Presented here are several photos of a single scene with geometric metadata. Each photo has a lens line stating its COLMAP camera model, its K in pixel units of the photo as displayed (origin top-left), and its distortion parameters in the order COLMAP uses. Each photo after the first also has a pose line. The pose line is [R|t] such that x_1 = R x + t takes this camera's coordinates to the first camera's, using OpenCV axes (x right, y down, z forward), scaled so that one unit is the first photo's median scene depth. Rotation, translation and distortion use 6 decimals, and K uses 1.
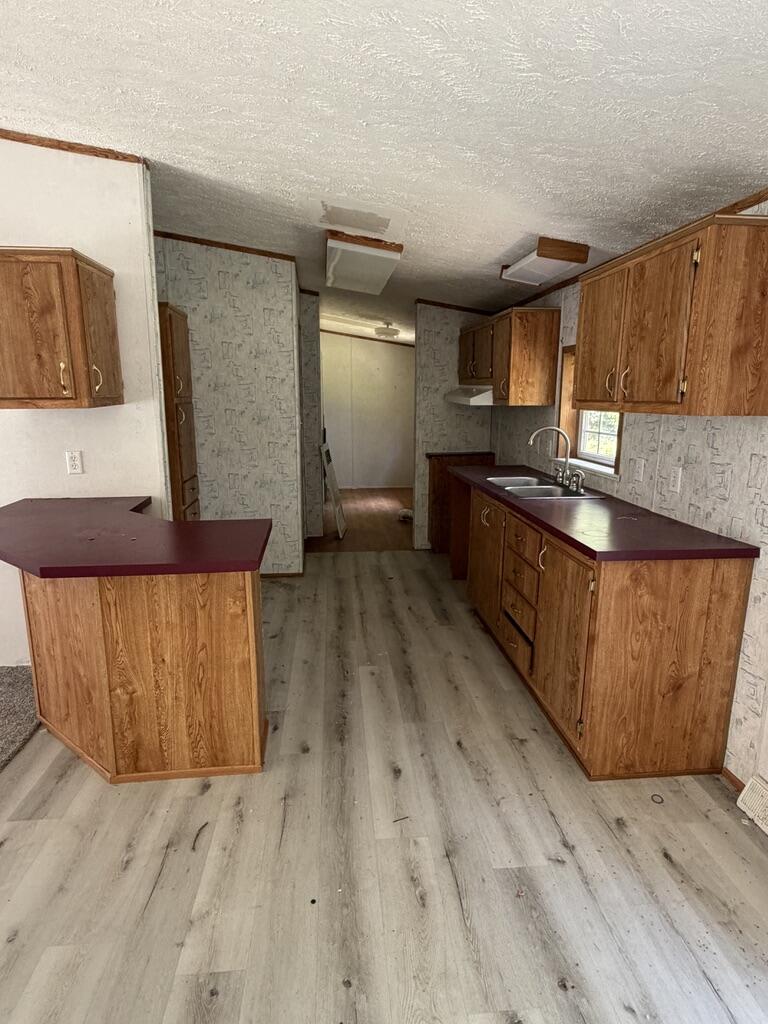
lens RADIAL K [[573.9, 0, 385.0], [0, 573.9, 515.0], [0, 0, 1]] dist [0.033128, 0.000980]
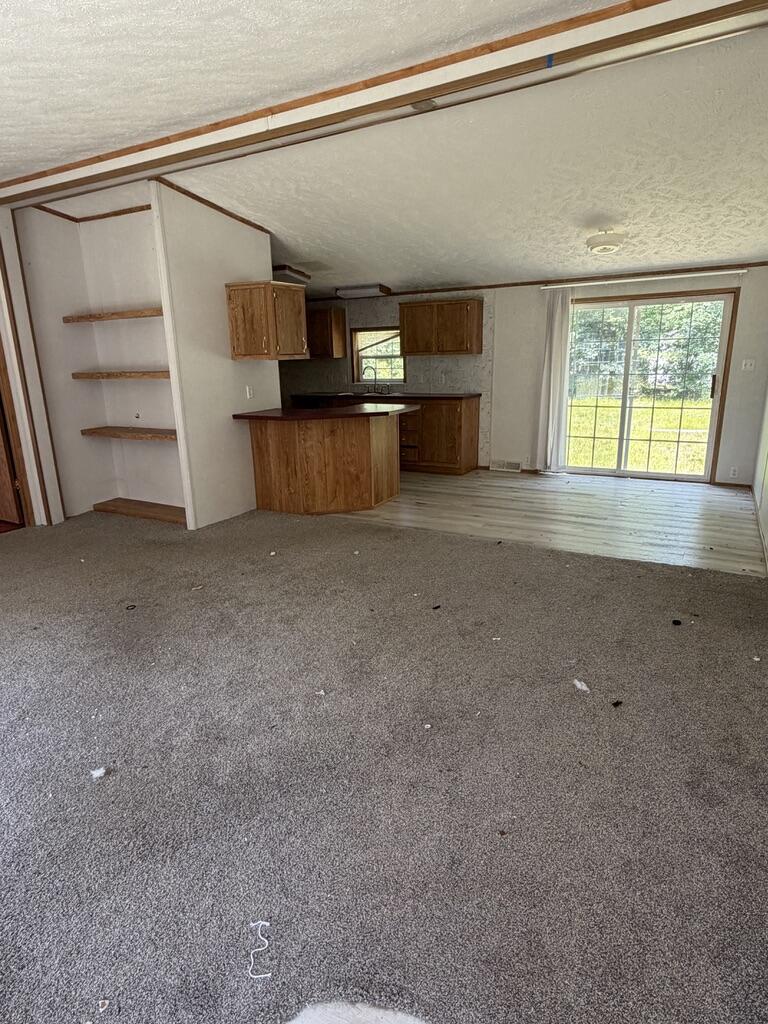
lens RADIAL K [[591.8, 0, 383.3], [0, 591.8, 512.9], [0, 0, 1]] dist [-0.002234, -0.000141]
pose [[0.576287, -0.225221, 0.785601, -1.996984], [0.193112, 0.971582, 0.136879, 0.116809], [-0.794104, 0.072827, 0.603403, -0.455292]]
